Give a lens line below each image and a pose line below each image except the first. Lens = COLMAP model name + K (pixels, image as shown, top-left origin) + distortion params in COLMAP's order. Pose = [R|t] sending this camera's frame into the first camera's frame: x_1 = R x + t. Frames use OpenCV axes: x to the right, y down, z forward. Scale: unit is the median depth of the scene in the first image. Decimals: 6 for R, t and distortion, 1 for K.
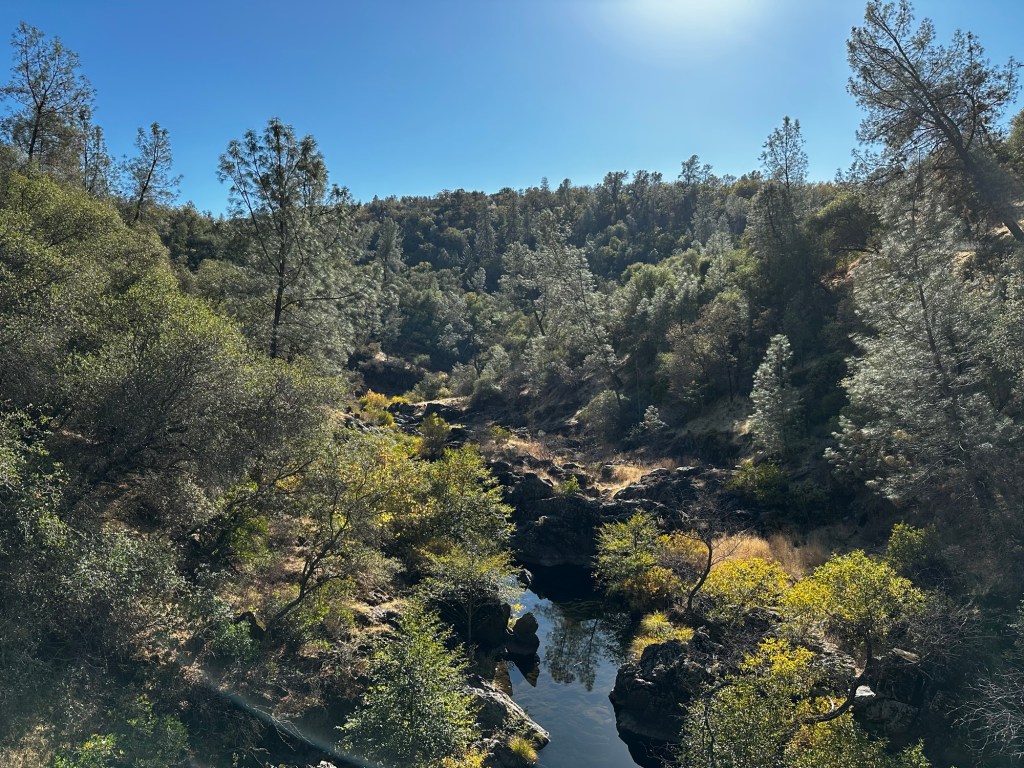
lens RADIAL K [[662.3, 0, 512.0], [0, 662.3, 384.0], [0, 0, 1]] dist [-0.001126, -0.003105]
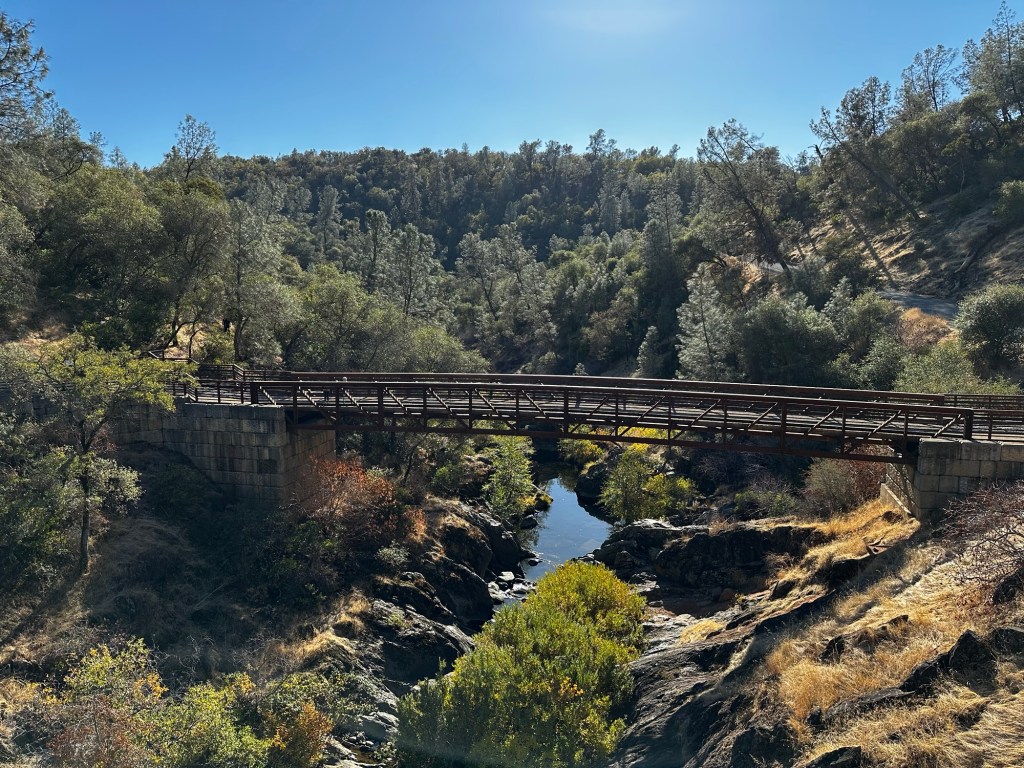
lens RADIAL K [[662.3, 0, 512.0], [0, 662.3, 384.0], [0, 0, 1]] dist [-0.001126, -0.003105]
pose [[0.989665, -0.007370, 0.143210, -0.033136], [-0.003869, 0.996943, 0.078043, -0.007444], [-0.143347, -0.077790, 0.986611, -0.103437]]
